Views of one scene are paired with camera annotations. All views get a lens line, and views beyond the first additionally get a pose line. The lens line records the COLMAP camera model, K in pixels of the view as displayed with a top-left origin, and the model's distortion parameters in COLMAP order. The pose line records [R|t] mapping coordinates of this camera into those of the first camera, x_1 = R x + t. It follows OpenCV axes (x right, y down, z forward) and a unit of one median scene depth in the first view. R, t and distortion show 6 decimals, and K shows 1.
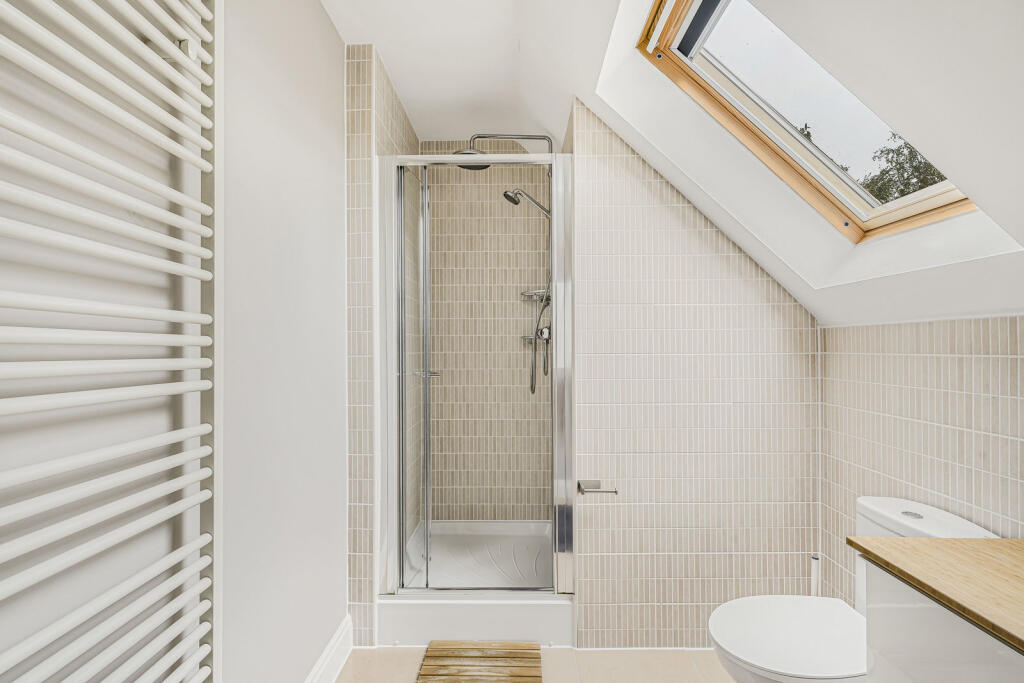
lens RADIAL K [[469.3, 0, 508.5], [0, 469.3, 345.0], [0, 0, 1]] dist [0.002772, 0.000544]
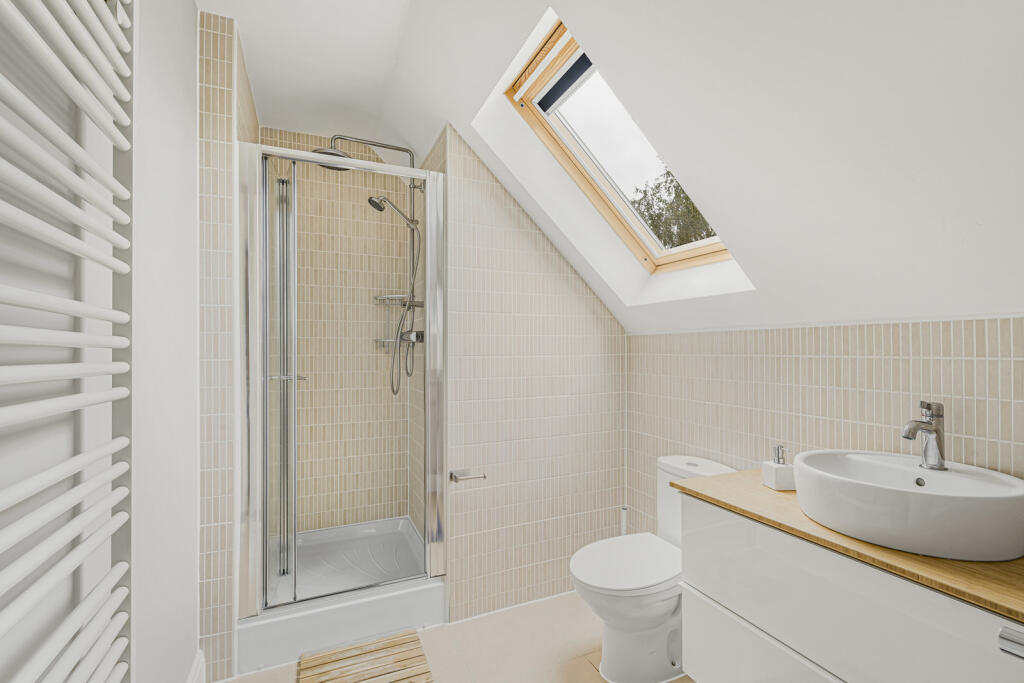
lens RADIAL K [[461.0, 0, 512.1], [0, 461.0, 347.0], [0, 0, 1]] dist [-0.000702, 0.000008]
pose [[0.905659, 0.002202, 0.424002, -0.180545], [-0.001208, 0.999996, -0.002614, 0.000736], [-0.424006, 0.001855, 0.905657, -0.042369]]
